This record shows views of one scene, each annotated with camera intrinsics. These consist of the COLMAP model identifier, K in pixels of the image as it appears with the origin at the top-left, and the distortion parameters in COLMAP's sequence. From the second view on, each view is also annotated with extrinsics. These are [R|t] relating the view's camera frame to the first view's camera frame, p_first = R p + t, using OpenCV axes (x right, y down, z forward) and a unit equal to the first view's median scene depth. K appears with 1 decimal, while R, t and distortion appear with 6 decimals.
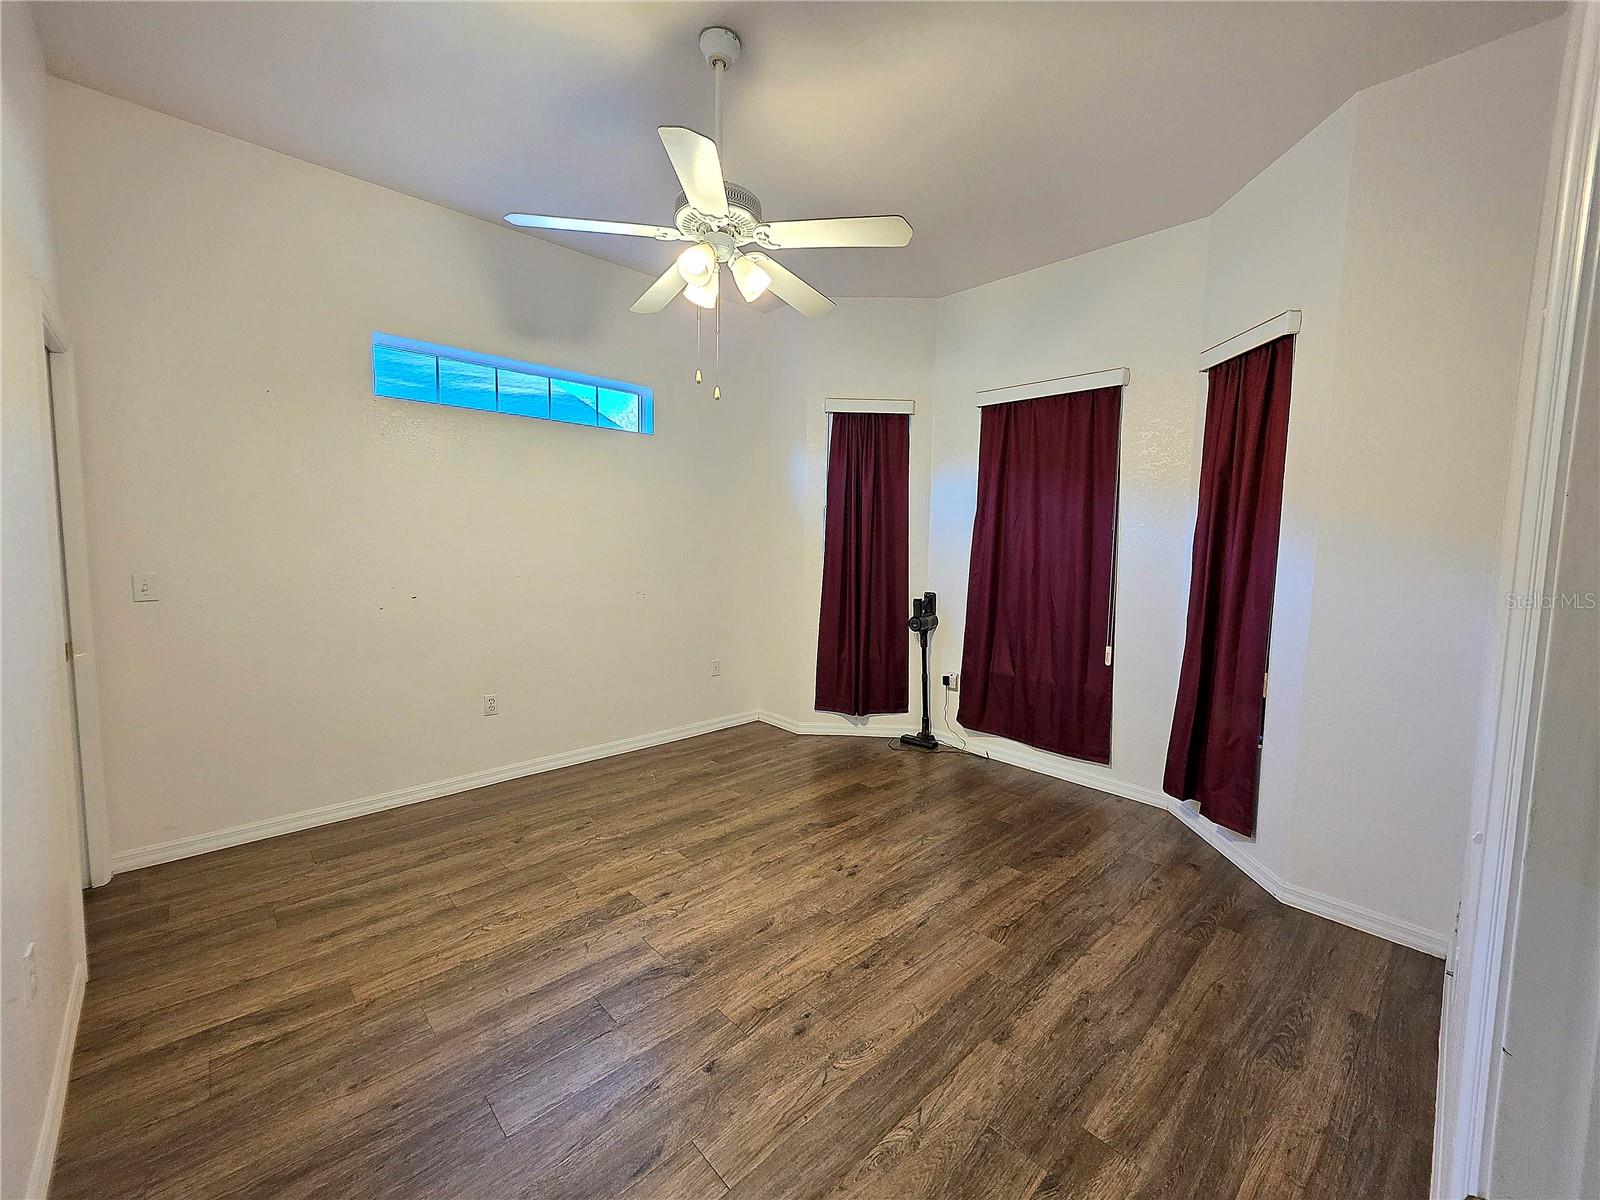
lens RADIAL K [[639.7, 0, 808.9], [0, 639.7, 592.5], [0, 0, 1]] dist [0.002143, -0.000325]
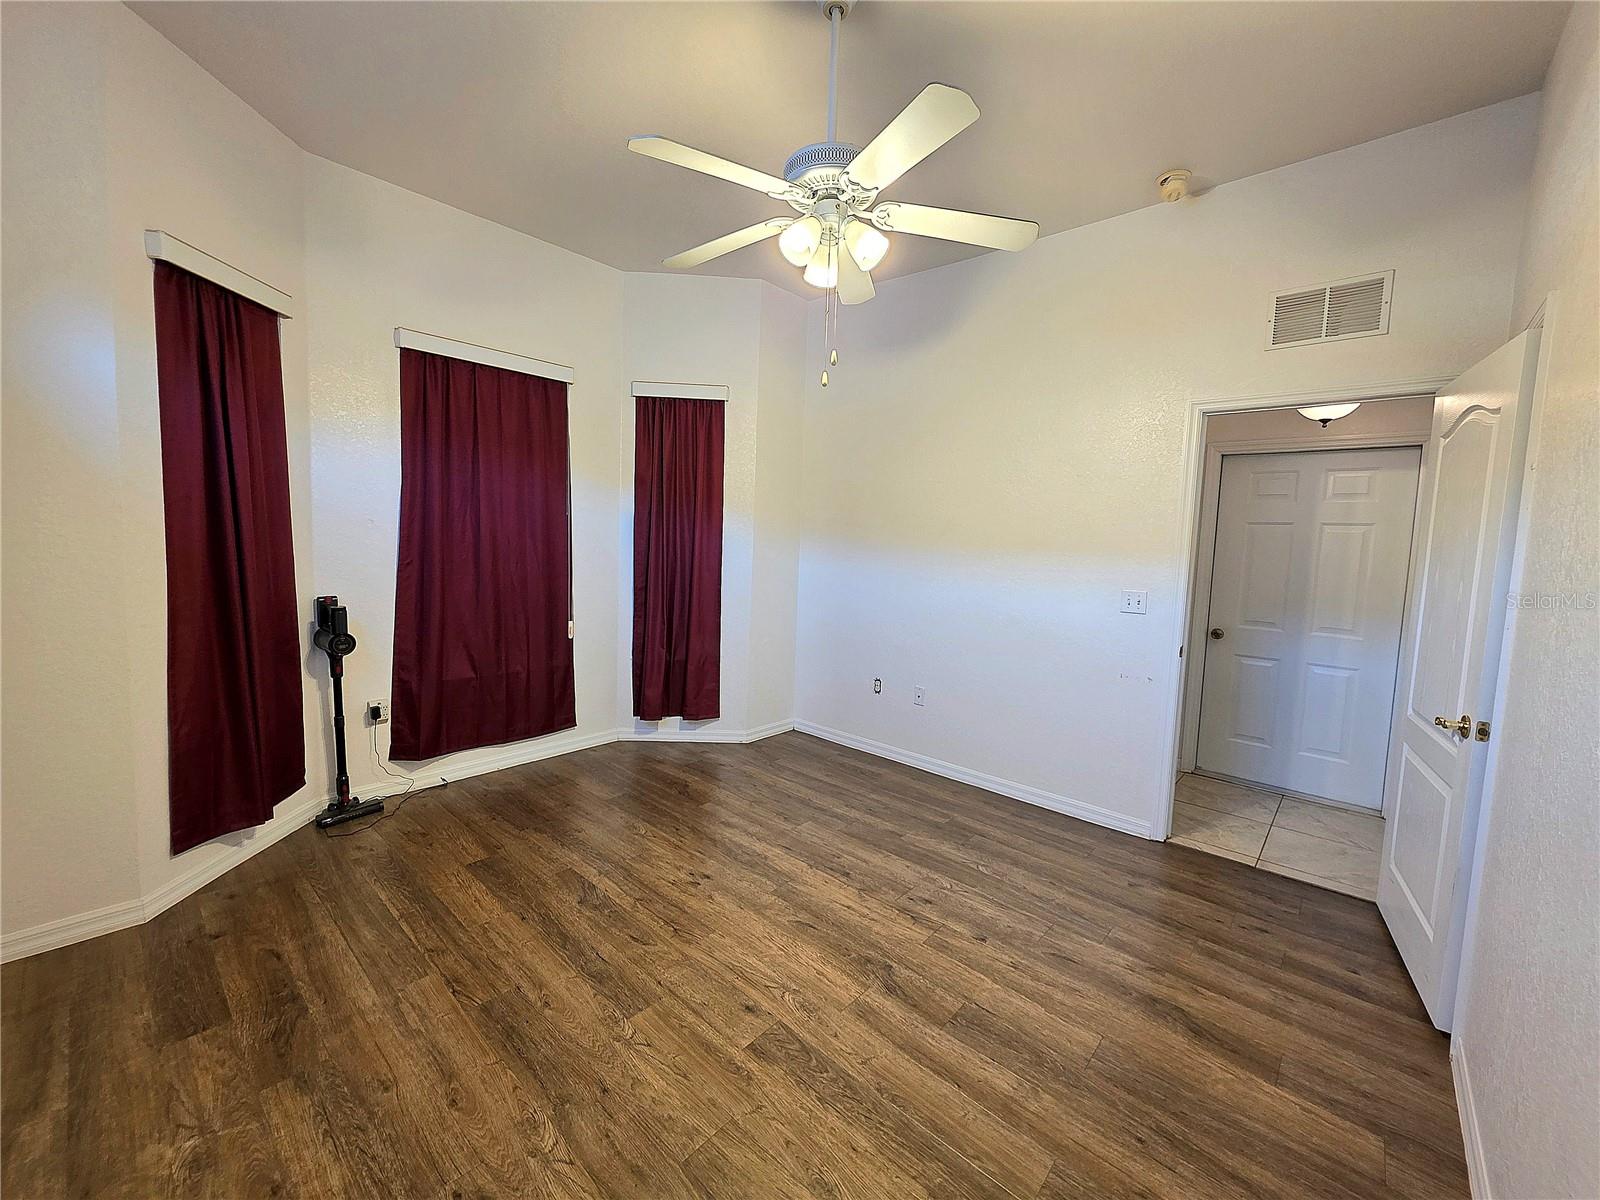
lens RADIAL K [[639.7, 0, 808.9], [0, 639.7, 592.5], [0, 0, 1]] dist [0.002143, -0.000325]
pose [[-0.081333, -0.111802, 0.990397, -0.924484], [0.050685, 0.991939, 0.116139, -0.101745], [-0.995397, 0.059644, -0.075010, 0.955795]]
